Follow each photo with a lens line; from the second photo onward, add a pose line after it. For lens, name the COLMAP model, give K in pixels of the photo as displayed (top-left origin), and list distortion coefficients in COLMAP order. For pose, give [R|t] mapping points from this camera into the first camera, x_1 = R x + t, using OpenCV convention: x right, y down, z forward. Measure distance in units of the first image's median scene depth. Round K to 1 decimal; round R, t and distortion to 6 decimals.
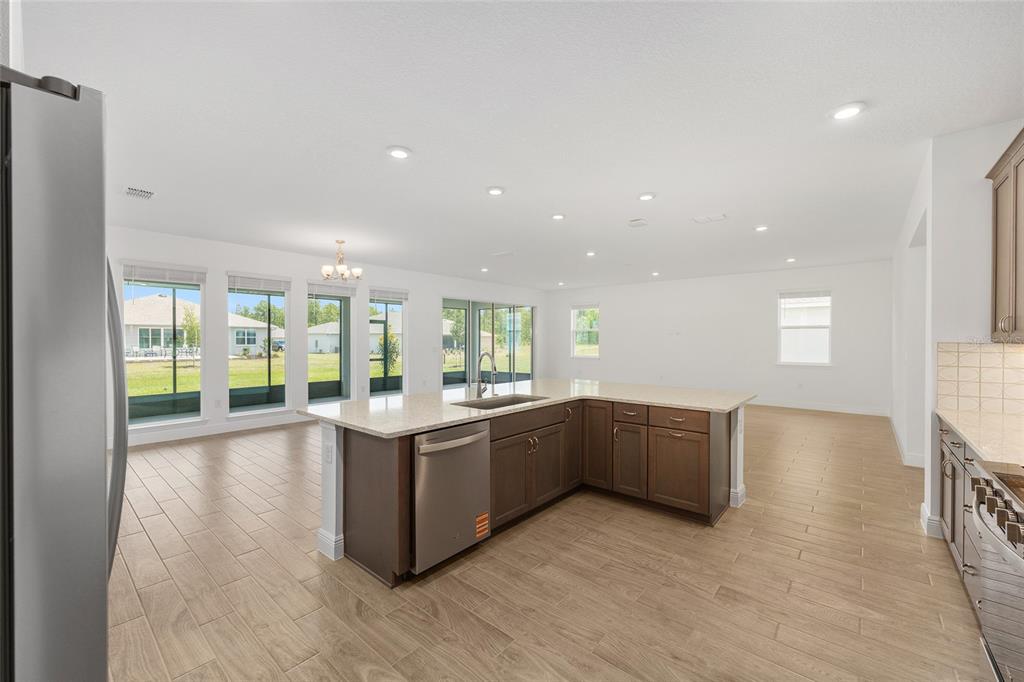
lens RADIAL K [[412.8, 0, 515.0], [0, 412.8, 348.1], [0, 0, 1]] dist [-0.002234, -0.000303]
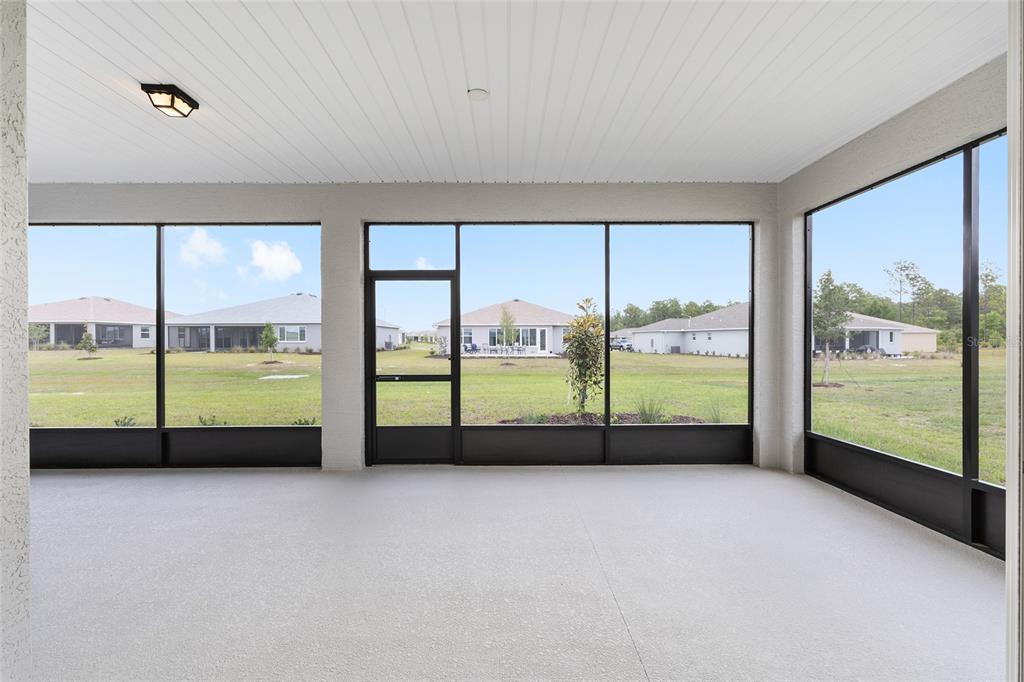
lens RADIAL K [[412.8, 0, 512.8], [0, 412.8, 340.1], [0, 0, 1]] dist [-0.002234, -0.000303]
pose [[0.659339, -0.002925, -0.751840, -0.007917], [-0.011198, 0.999843, -0.013711, -0.001804], [0.751762, 0.017460, 0.659203, 0.676215]]
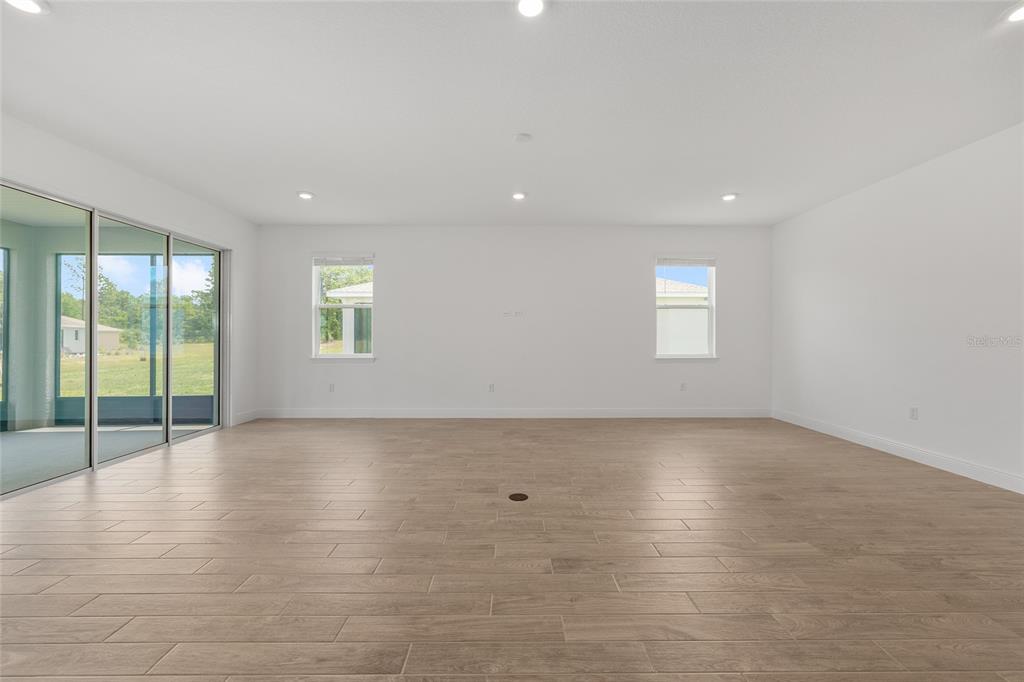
lens RADIAL K [[412.8, 0, 515.9], [0, 412.8, 334.8], [0, 0, 1]] dist [-0.002234, -0.000303]
pose [[0.752740, 0.000681, 0.658318, -0.009314], [0.015377, 0.999708, -0.018617, 0.005250], [-0.658139, 0.024137, 0.752510, 0.372872]]
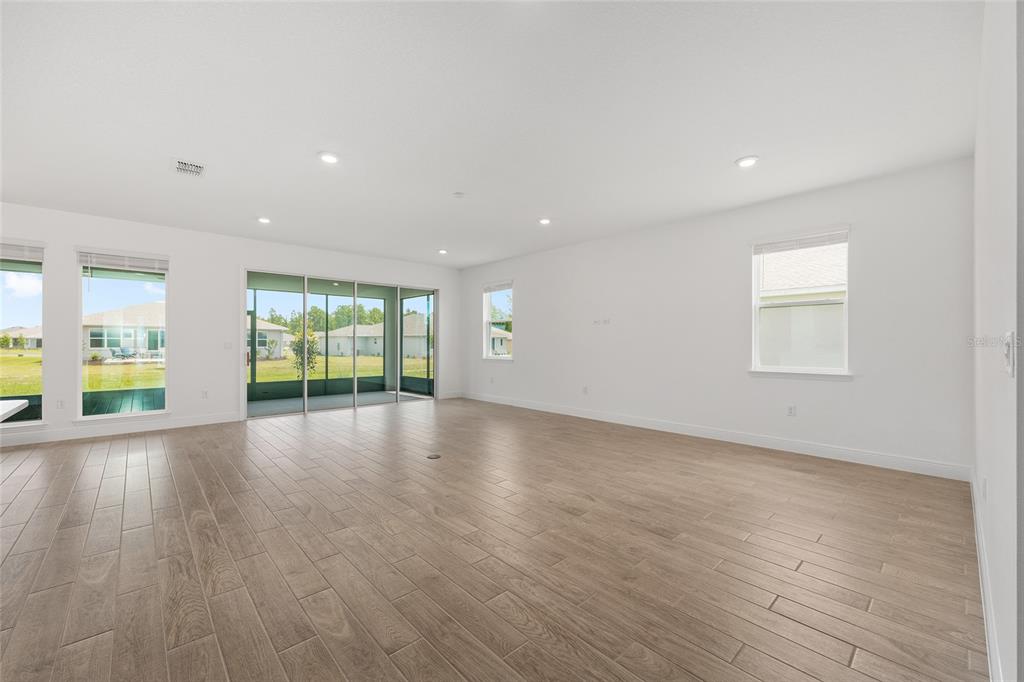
lens RADIAL K [[412.8, 0, 515.4], [0, 412.8, 345.8], [0, 0, 1]] dist [-0.002234, -0.000303]
pose [[0.993260, 0.000221, -0.115909, 0.227618], [-0.001995, 0.999883, -0.015195, 0.008523], [0.115892, 0.015324, 0.993144, 0.239292]]
